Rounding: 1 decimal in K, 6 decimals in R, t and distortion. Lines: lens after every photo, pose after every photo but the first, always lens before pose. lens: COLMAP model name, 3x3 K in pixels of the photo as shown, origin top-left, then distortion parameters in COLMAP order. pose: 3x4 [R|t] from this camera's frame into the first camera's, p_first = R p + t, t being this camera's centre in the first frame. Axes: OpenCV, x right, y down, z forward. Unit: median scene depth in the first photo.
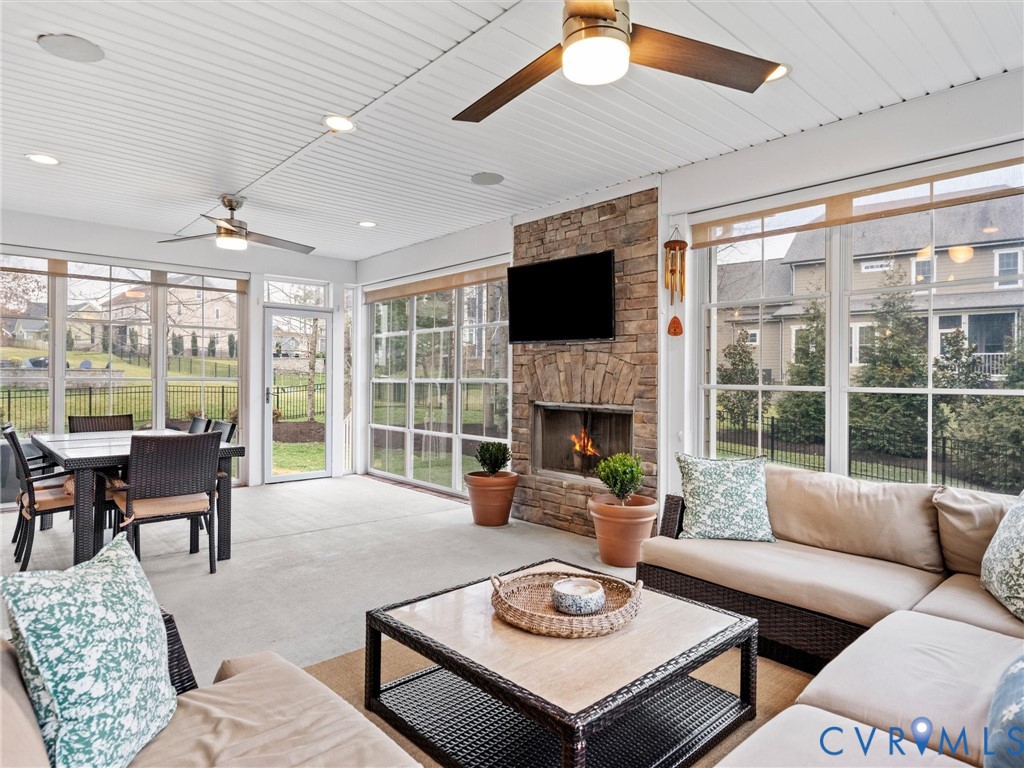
lens RADIAL K [[611.2, 0, 531.5], [0, 611.2, 378.2], [0, 0, 1]] dist [0.005529, 0.000574]
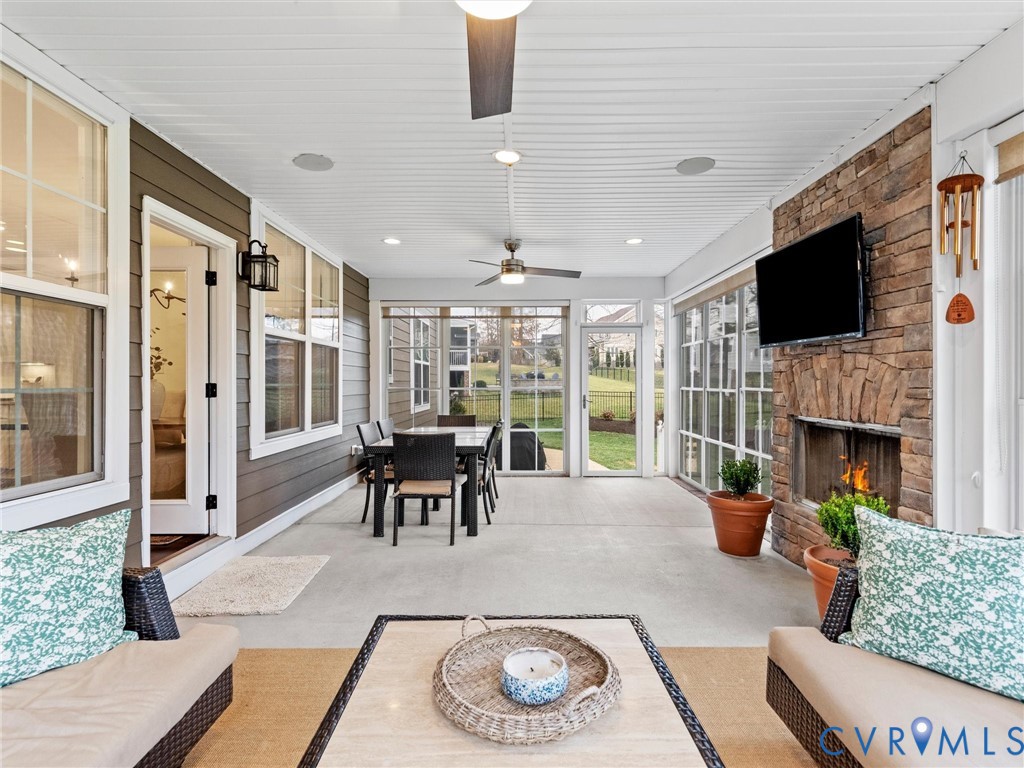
lens RADIAL K [[530.0, 0, 512.0], [0, 530.0, 384.0], [0, 0, 1]] dist [0.002434, -0.000112]
pose [[0.722786, -0.006882, -0.691037, 0.252574], [0.006804, 0.999973, -0.002842, -0.006100], [0.691038, -0.002648, 0.722814, 0.238122]]
